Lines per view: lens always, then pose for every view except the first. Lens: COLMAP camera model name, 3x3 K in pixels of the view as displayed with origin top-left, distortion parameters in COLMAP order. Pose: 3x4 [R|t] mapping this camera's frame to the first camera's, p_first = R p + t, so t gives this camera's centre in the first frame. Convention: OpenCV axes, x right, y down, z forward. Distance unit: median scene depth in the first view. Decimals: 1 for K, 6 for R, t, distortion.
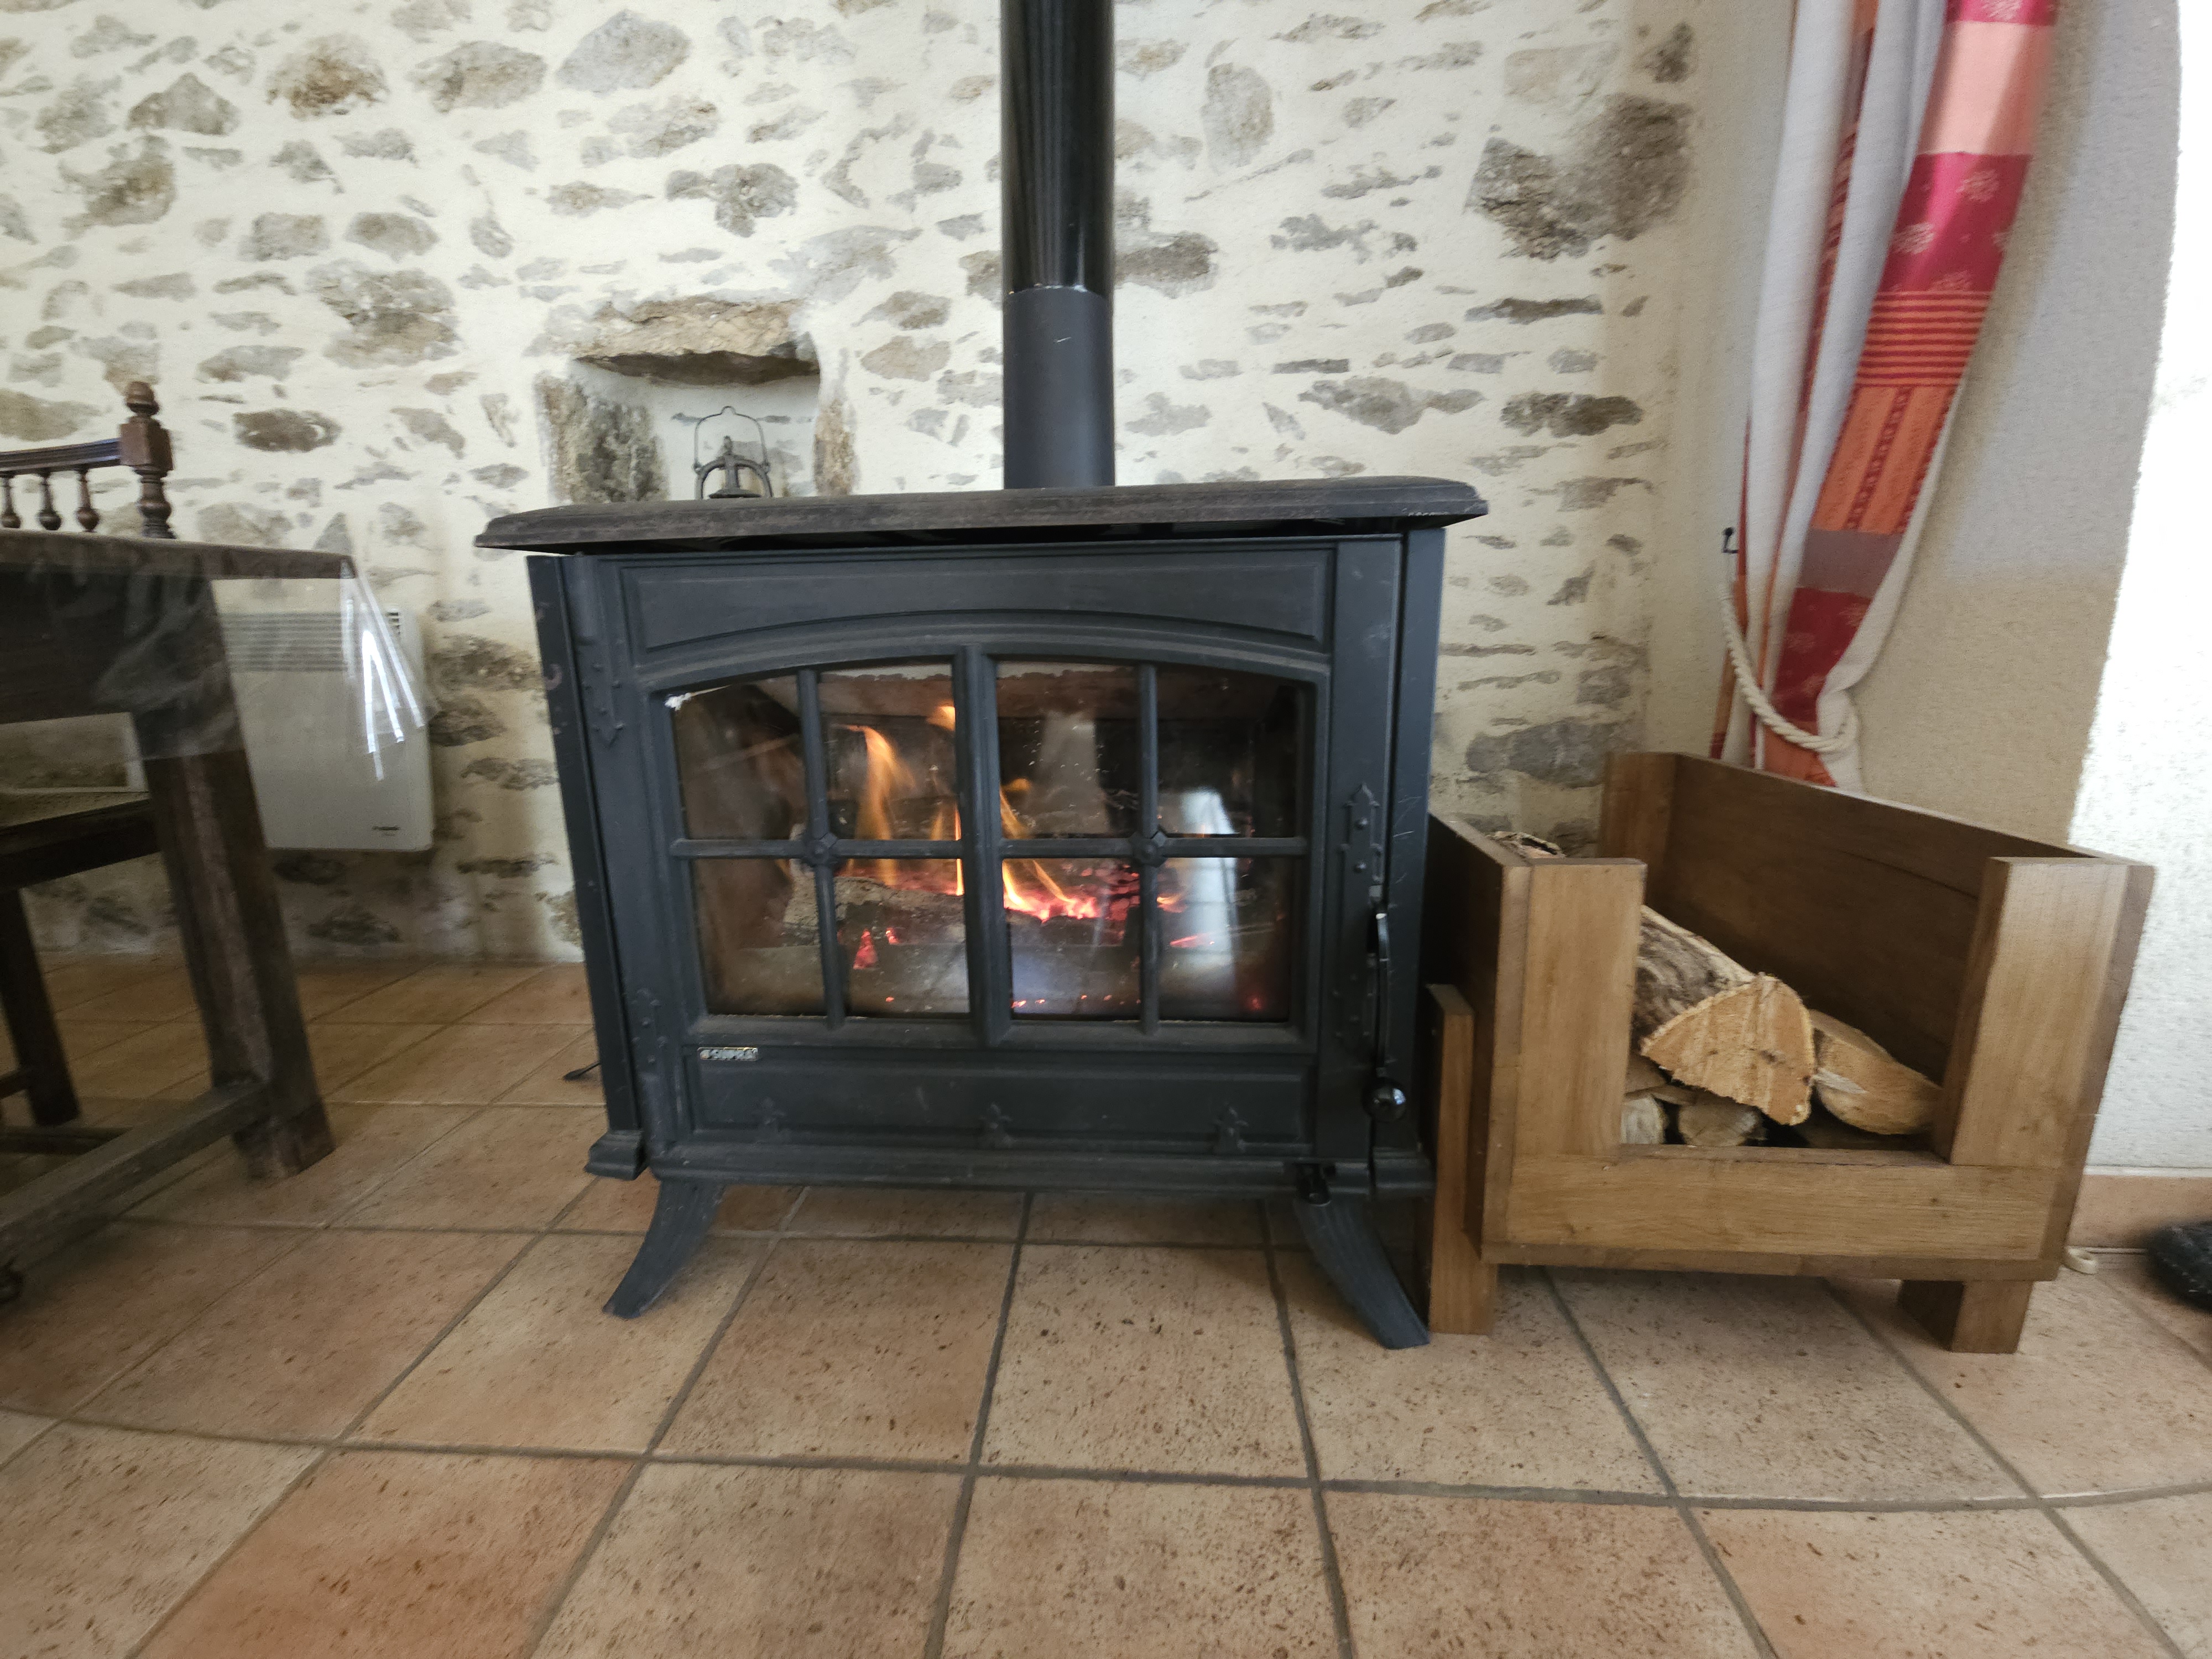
lens RADIAL K [[883.4, 0, 1087.6], [0, 883.4, 818.8], [0, 0, 1]] dist [0.058500, -0.031926]
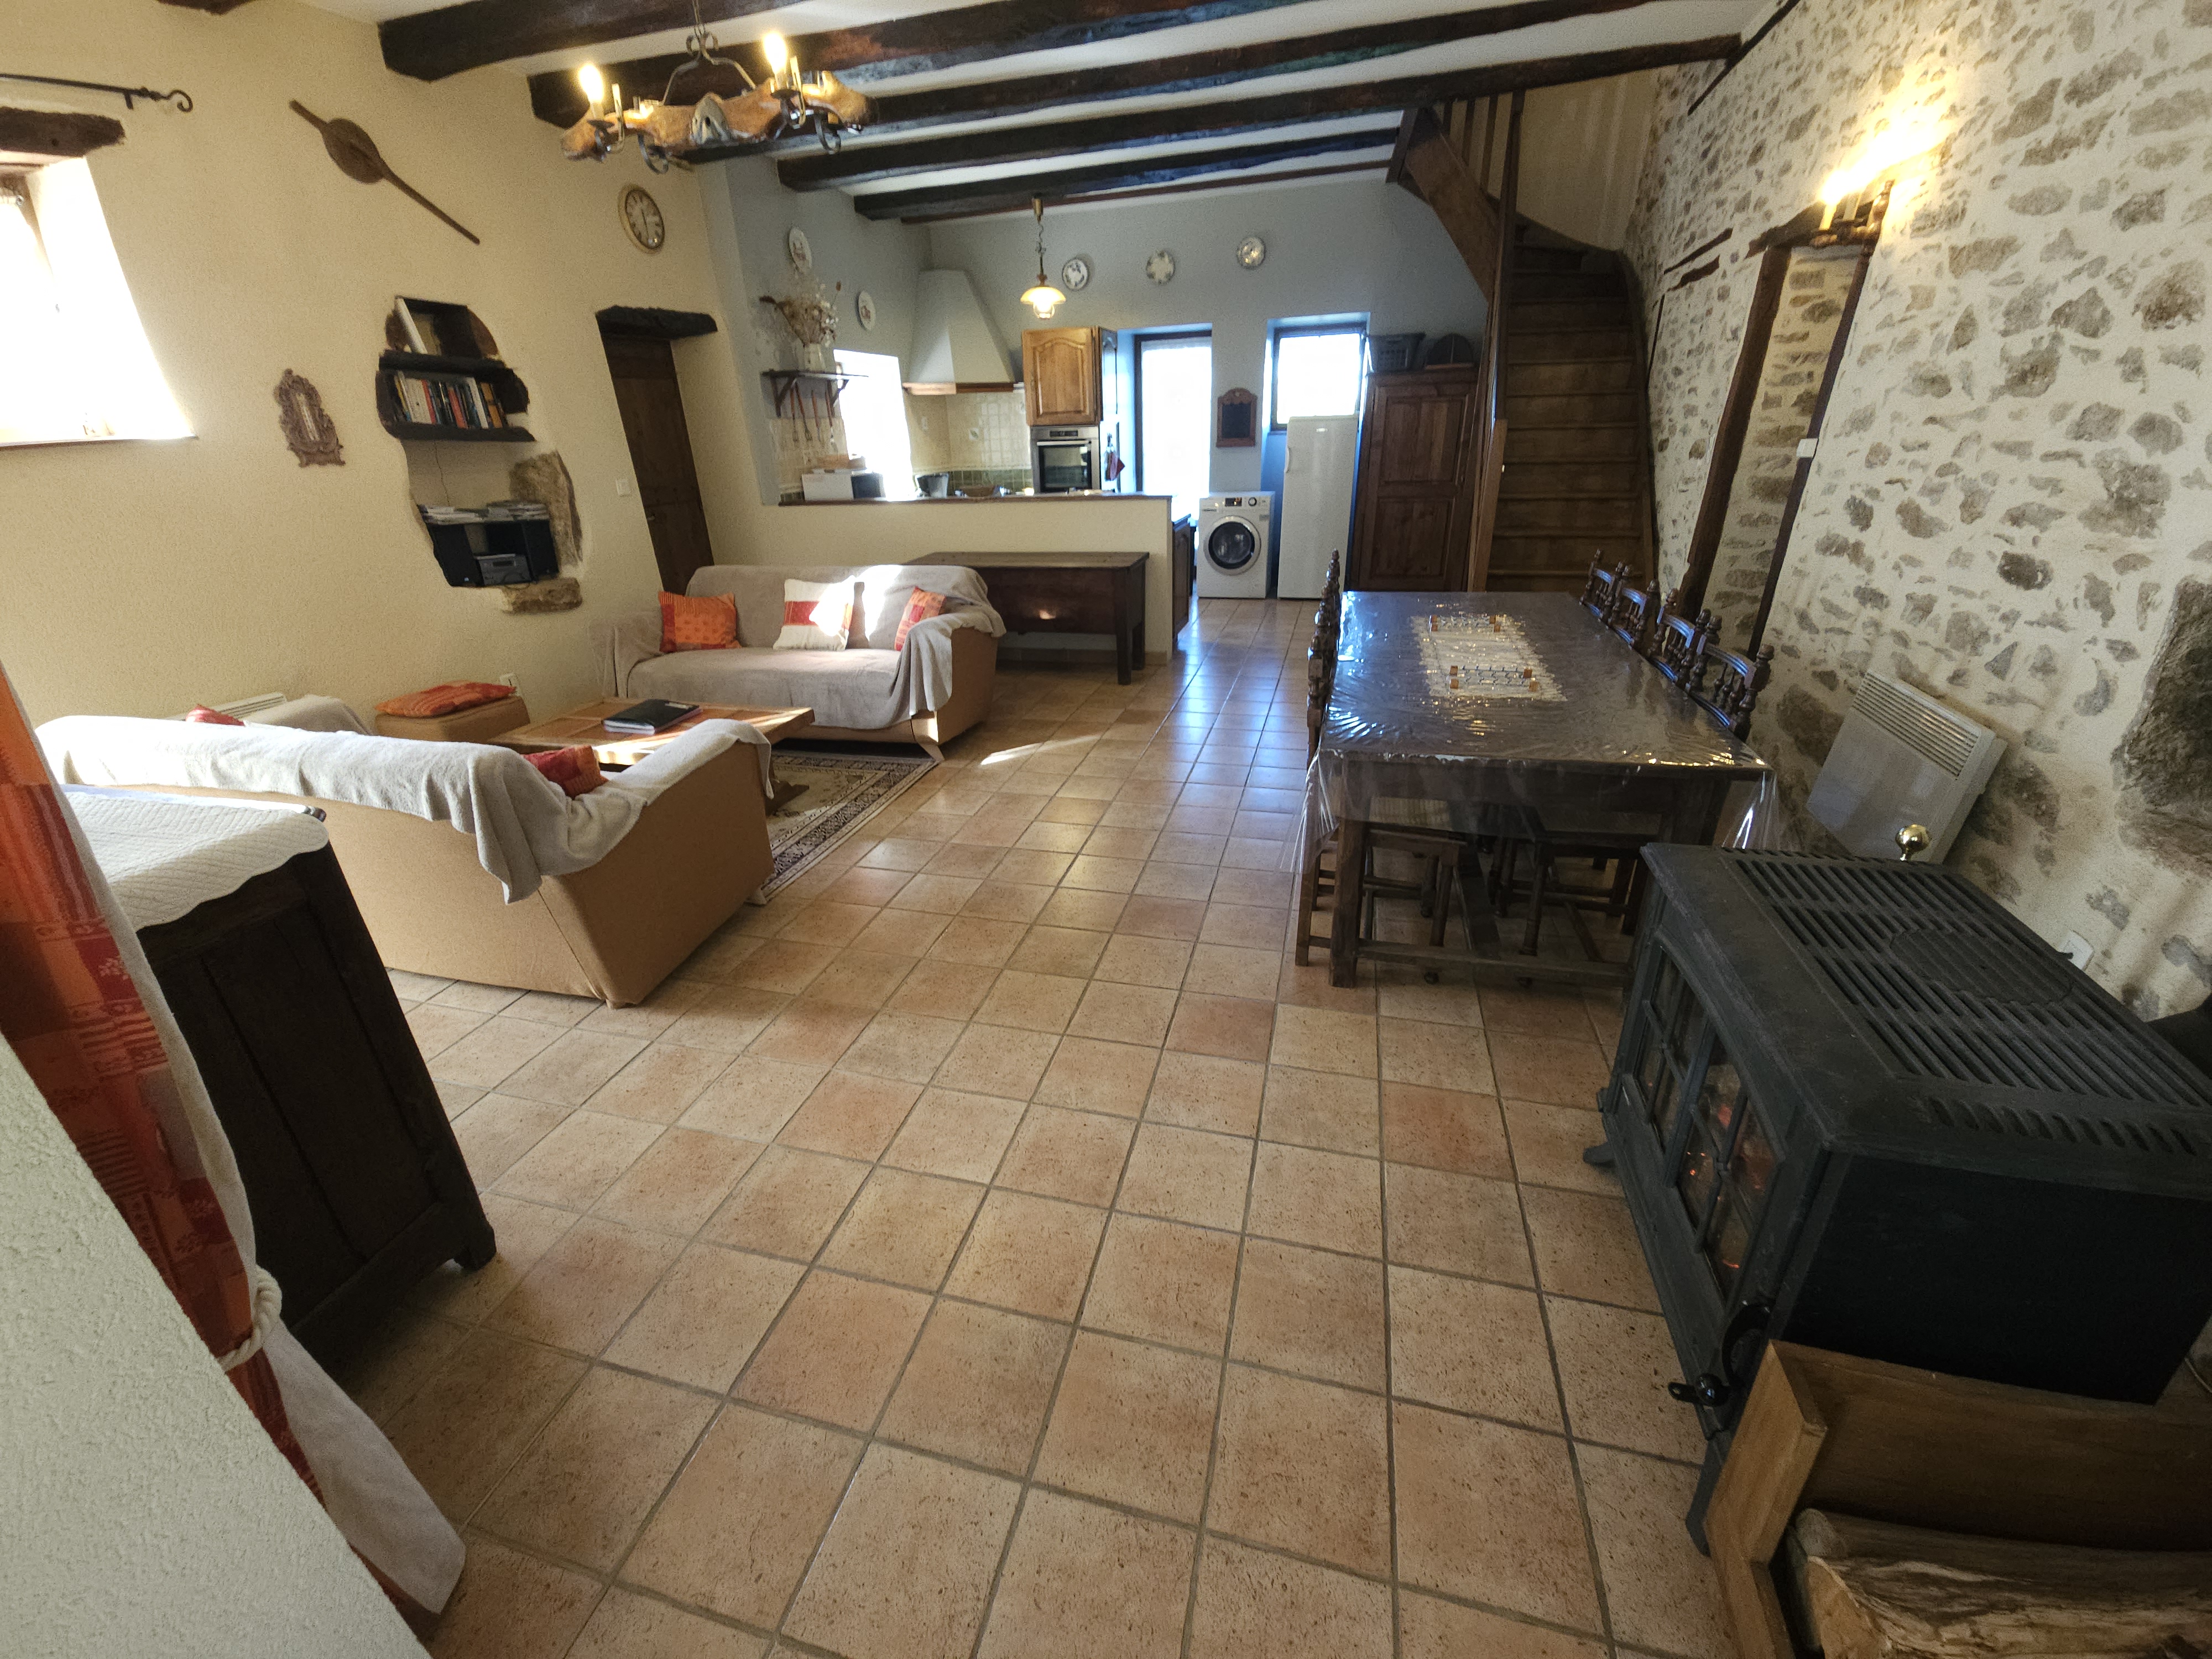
lens RADIAL K [[883.4, 0, 1087.6], [0, 883.4, 818.8], [0, 0, 1]] dist [0.058500, -0.031926]
pose [[-0.204457, 0.418609, -0.884852, 0.698446], [-0.161871, 0.877044, 0.452318, -0.506385], [0.965399, 0.235712, -0.111557, -0.057645]]
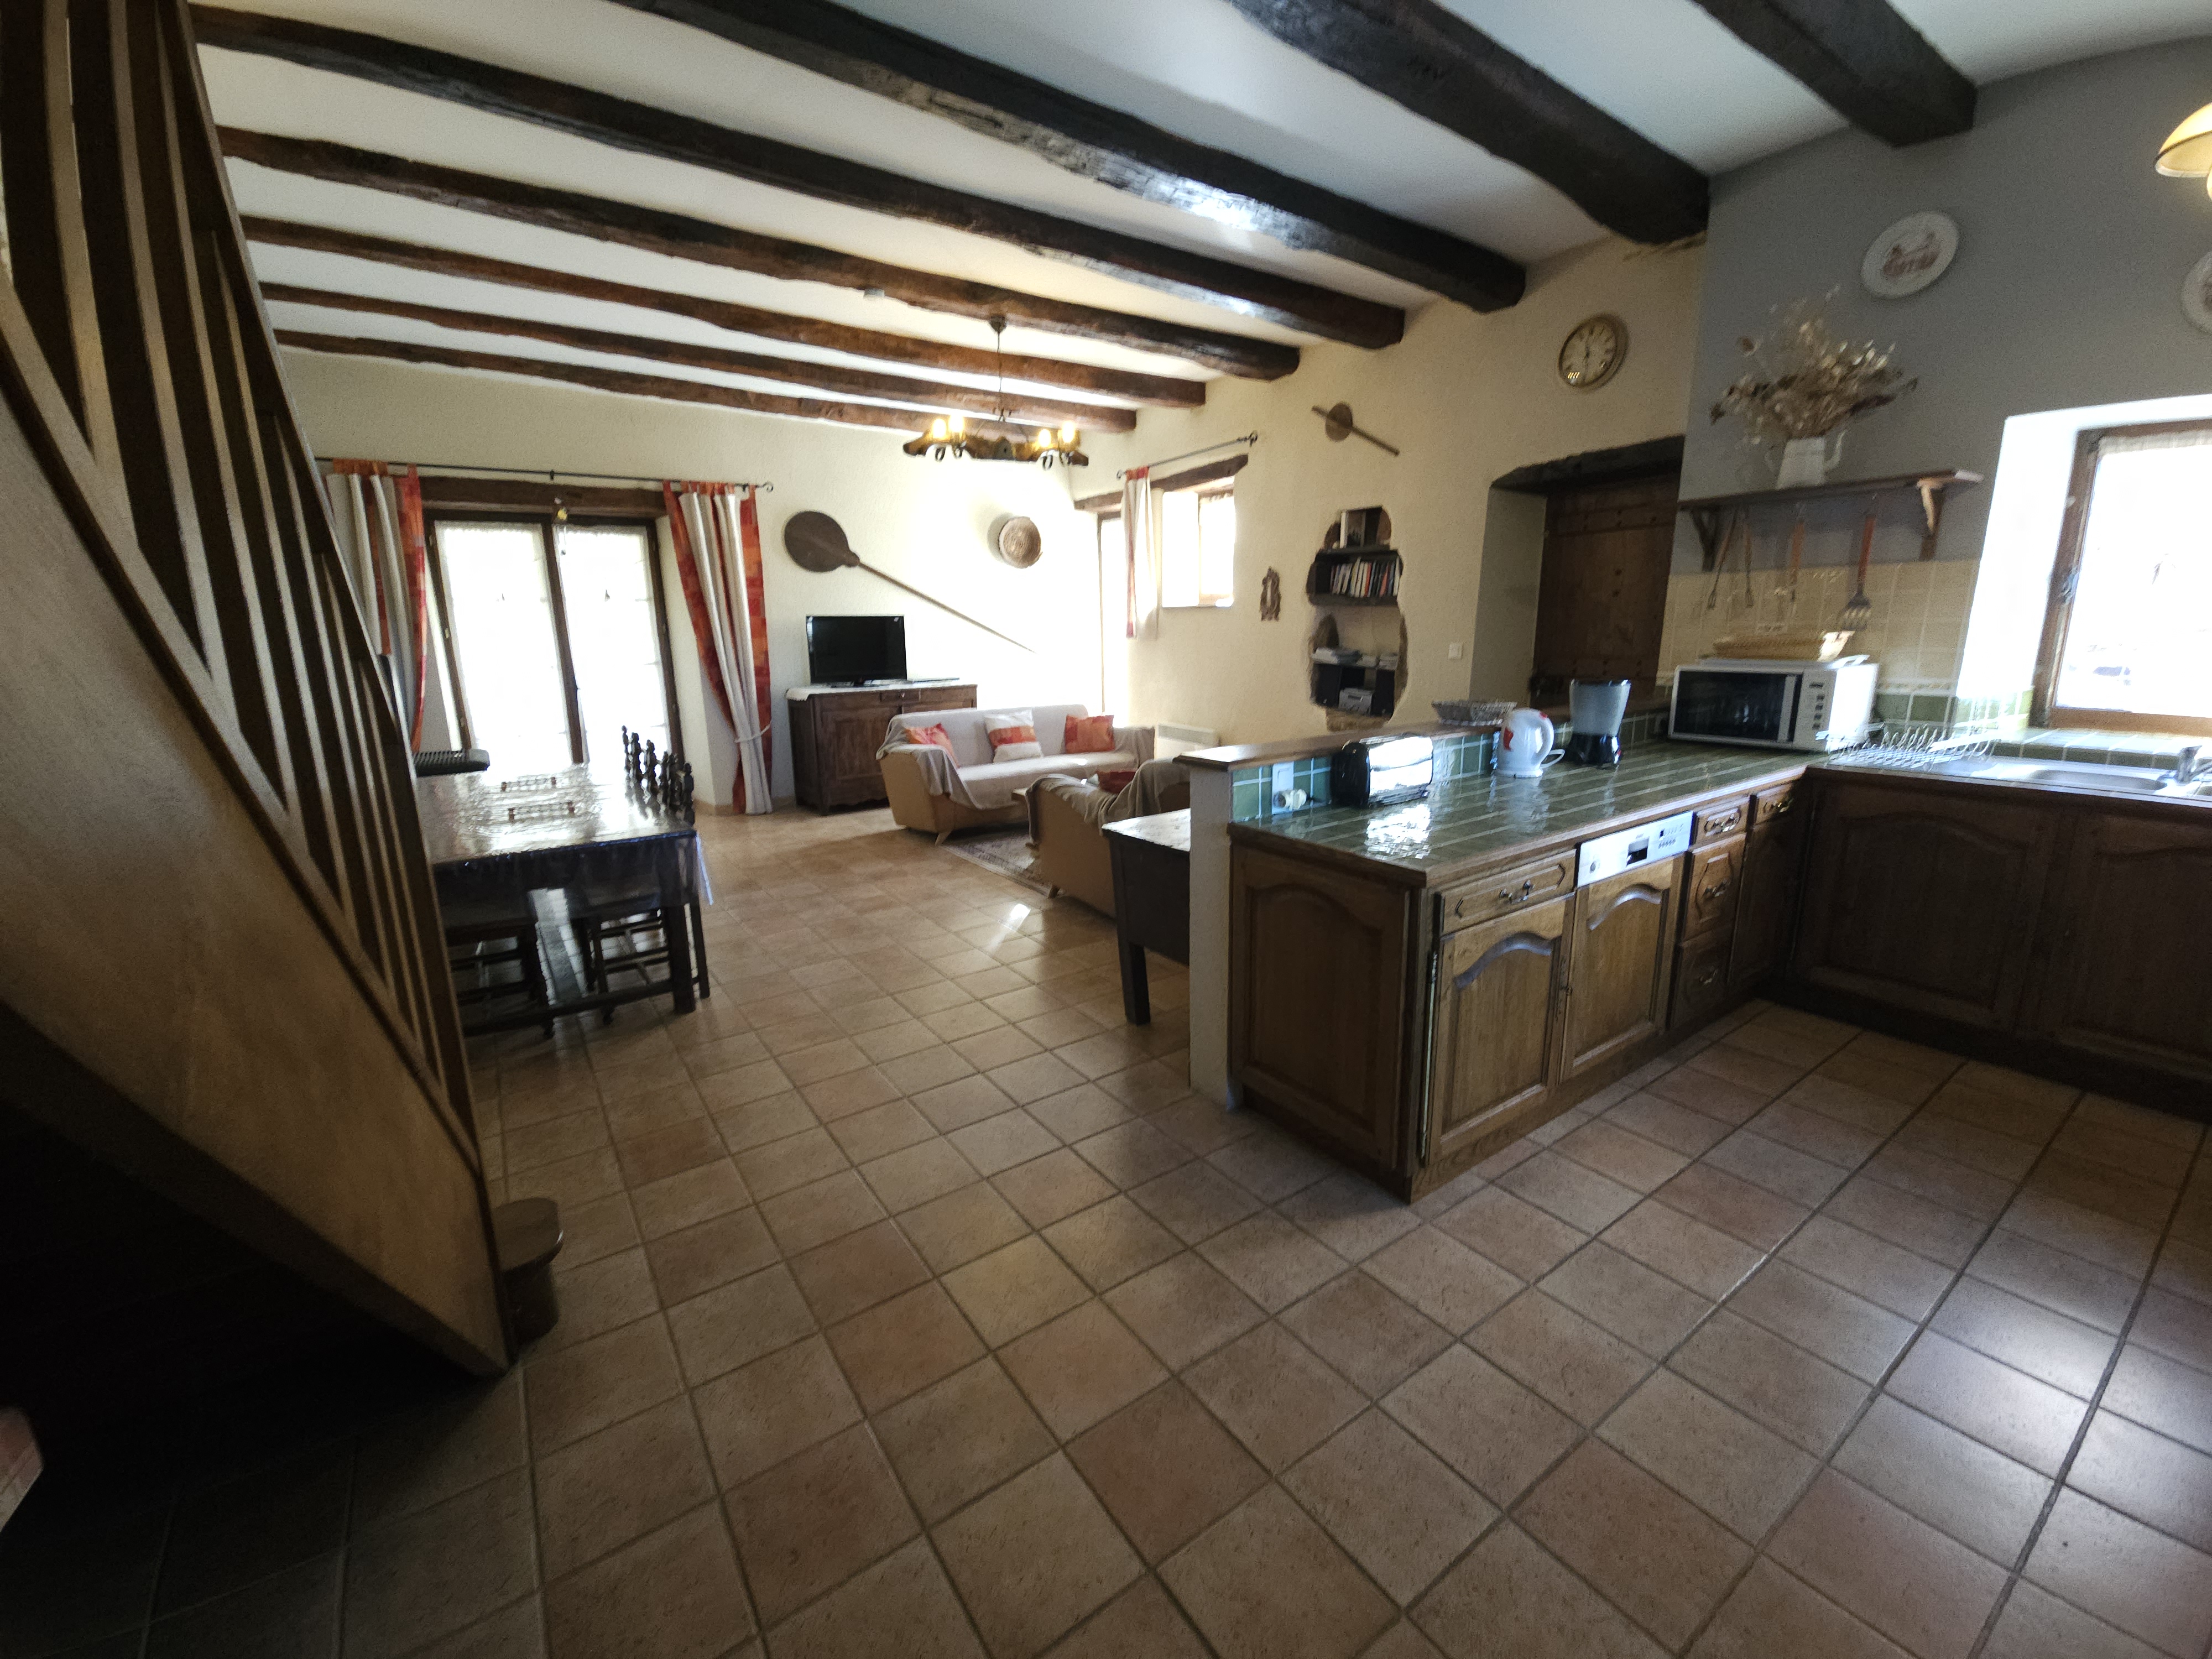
lens RADIAL K [[888.5, 0, 1096.9], [0, 888.5, 822.2], [0, 0, 1]] dist [0.013566, -0.007301]
pose [[-0.608117, -0.139413, 0.781510, -3.879949], [0.199228, 0.926150, 0.320241, -0.512306], [-0.768441, 0.350443, -0.535432, 0.525897]]
